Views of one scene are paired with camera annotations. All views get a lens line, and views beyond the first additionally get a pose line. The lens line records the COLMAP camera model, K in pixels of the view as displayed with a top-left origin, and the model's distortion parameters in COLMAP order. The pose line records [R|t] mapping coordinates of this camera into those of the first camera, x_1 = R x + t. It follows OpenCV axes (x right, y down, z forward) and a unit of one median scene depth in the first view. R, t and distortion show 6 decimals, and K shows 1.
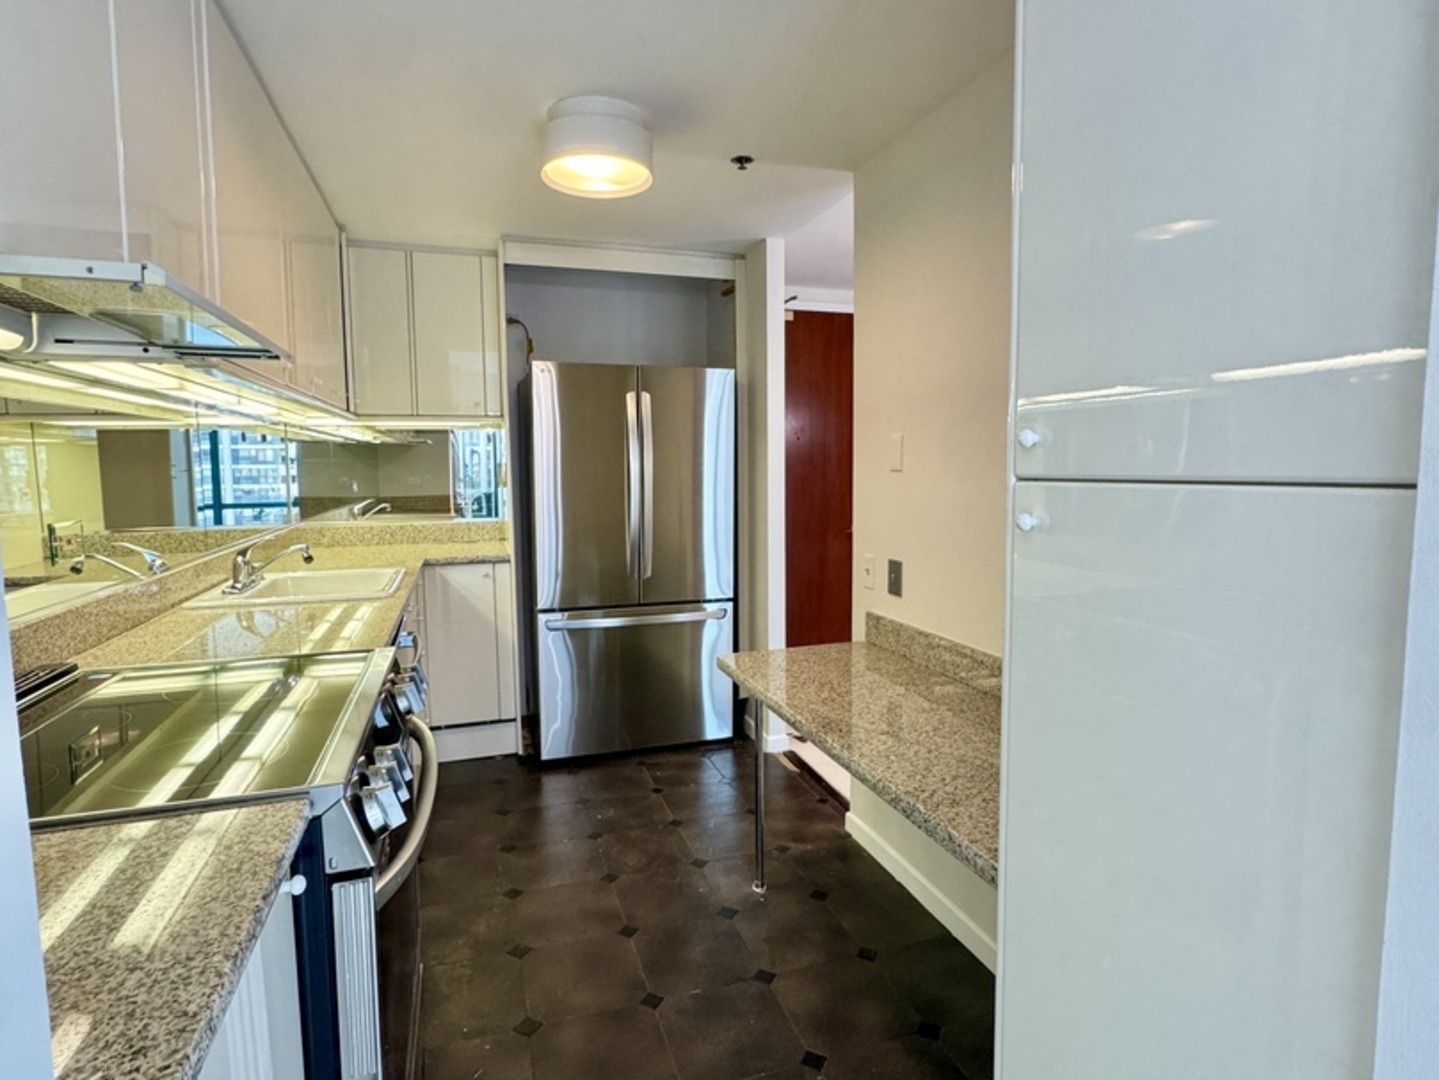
lens RADIAL K [[772.6, 0, 722.8], [0, 772.6, 544.5], [0, 0, 1]] dist [0.012236, 0.000281]
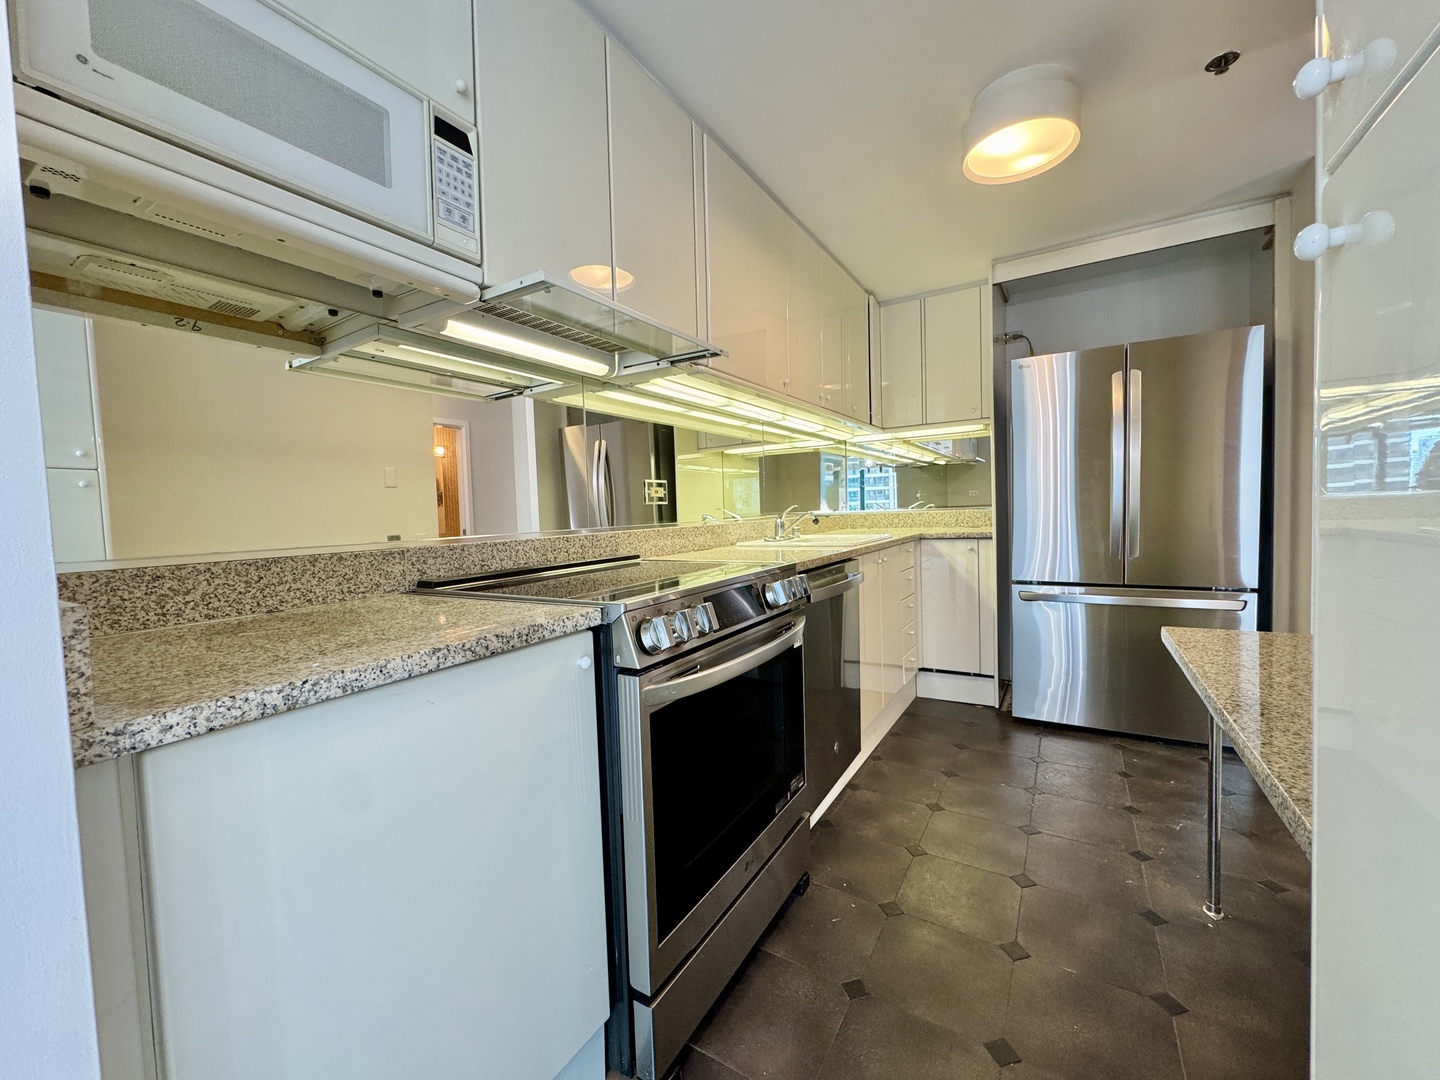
lens RADIAL K [[578.8, 0, 720.0], [0, 578.8, 540.0], [0, 0, 1]] dist [0.000078, 0.000152]
pose [[0.651741, 0.021963, -0.758123, 0.123621], [-0.047069, 0.998825, -0.011528, 0.056413], [0.756980, 0.043197, 0.652009, 0.131095]]
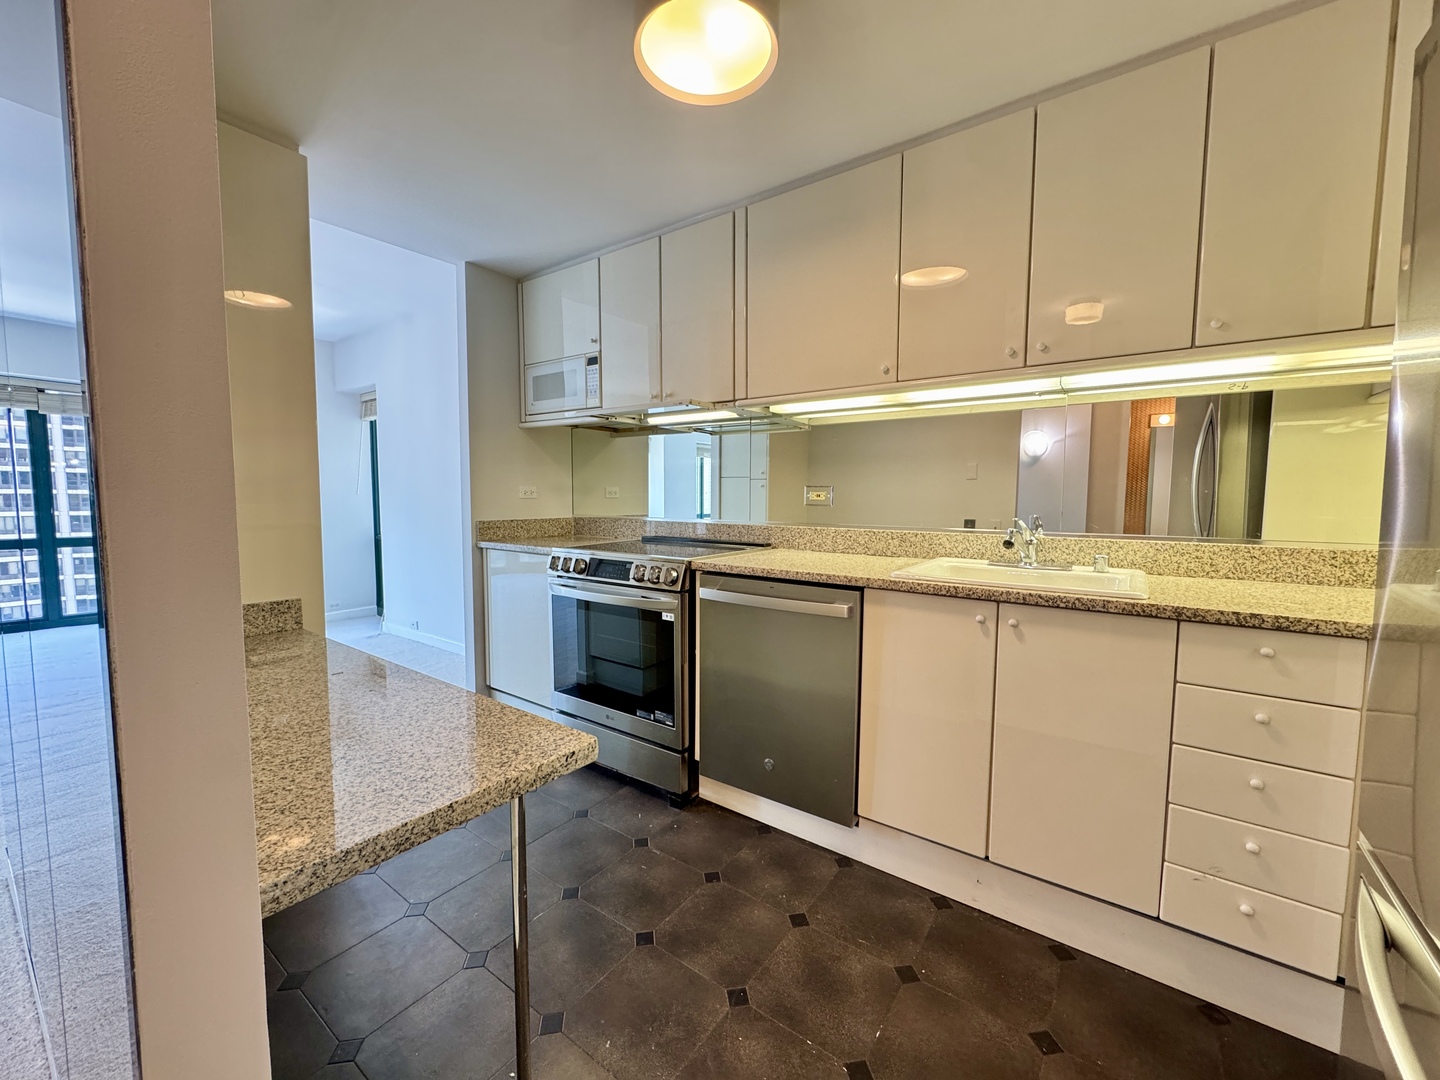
lens RADIAL K [[578.8, 0, 720.0], [0, 578.8, 540.0], [0, 0, 1]] dist [0.000078, 0.000152]
pose [[-0.812911, 0.052833, -0.579987, 0.123850], [-0.057538, 0.983719, 0.170255, -0.066280], [0.579539, 0.171774, -0.796635, 1.038369]]
